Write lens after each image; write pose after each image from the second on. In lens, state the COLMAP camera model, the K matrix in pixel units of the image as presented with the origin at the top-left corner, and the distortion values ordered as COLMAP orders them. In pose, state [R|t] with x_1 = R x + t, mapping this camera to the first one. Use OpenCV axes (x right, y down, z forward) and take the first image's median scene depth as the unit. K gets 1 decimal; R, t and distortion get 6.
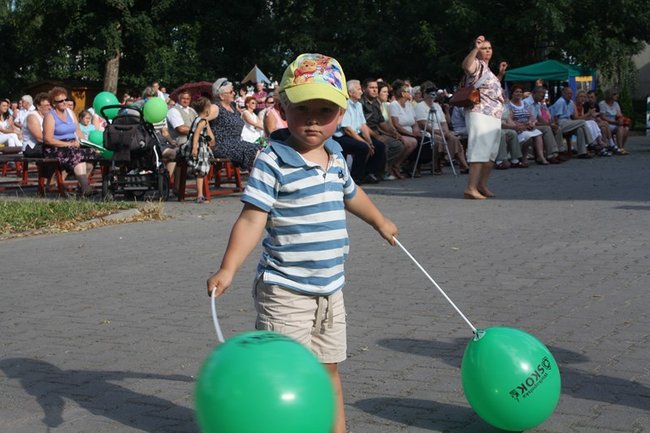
lens RADIAL K [[1224.0, 0, 325.2], [0, 1224.0, 216.5], [0, 0, 1]] dist [-0.092431, 0.000000]
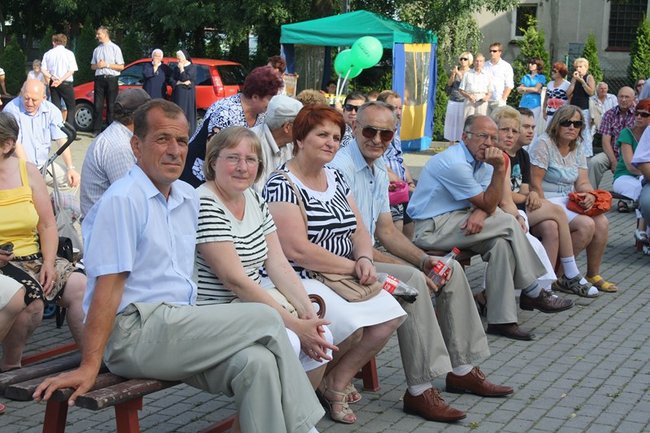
lens RADIAL K [[1350.3, 0, 324.8], [0, 1350.3, 216.4], [0, 0, 1]] dist [-0.021341, 0.000000]
pose [[0.981735, 0.045393, 0.184757, 0.095404], [-0.051260, 0.998318, 0.027101, -0.080664], [-0.183216, -0.036077, 0.982410, 0.633107]]
